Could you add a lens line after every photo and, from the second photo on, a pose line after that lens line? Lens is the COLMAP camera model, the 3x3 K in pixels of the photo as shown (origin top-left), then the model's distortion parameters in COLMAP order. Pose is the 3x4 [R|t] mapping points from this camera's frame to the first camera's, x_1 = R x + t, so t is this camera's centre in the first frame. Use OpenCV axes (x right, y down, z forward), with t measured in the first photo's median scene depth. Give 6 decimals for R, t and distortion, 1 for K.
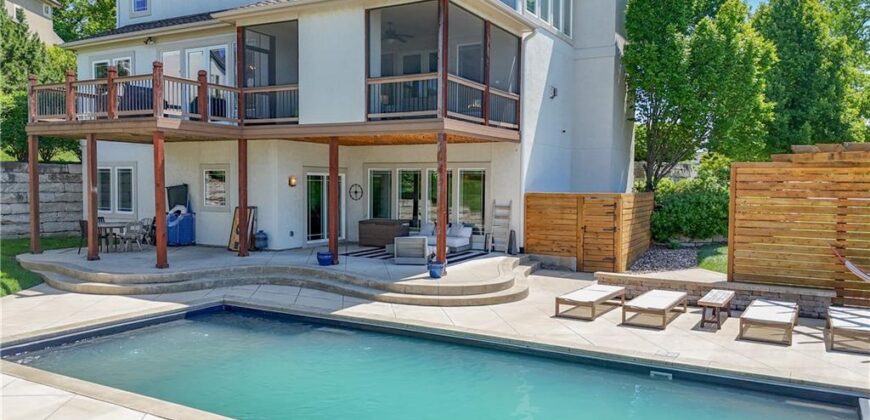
lens RADIAL K [[641.7, 0, 434.8], [0, 641.7, 212.7], [0, 0, 1]] dist [0.071831, -0.067413]
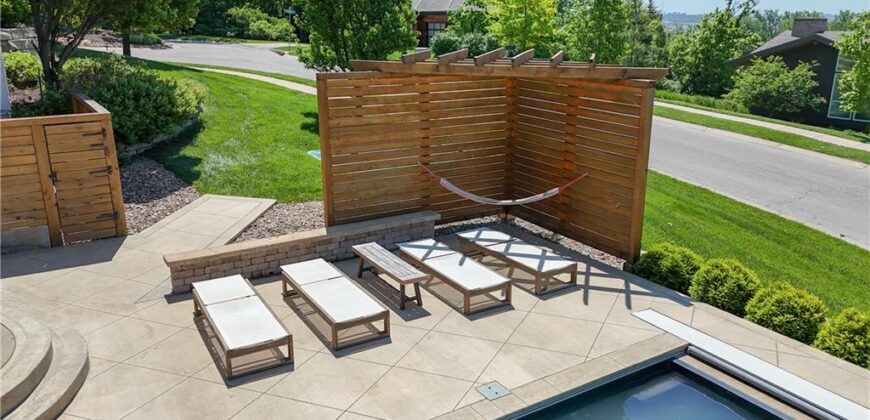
lens RADIAL K [[641.7, 0, 434.8], [0, 641.7, 212.7], [0, 0, 1]] dist [0.071831, -0.067413]
pose [[0.470055, -0.259850, 0.843520, -0.121344], [0.043276, 0.961317, 0.272023, -0.091406], [-0.881575, -0.091362, 0.463118, 0.392810]]
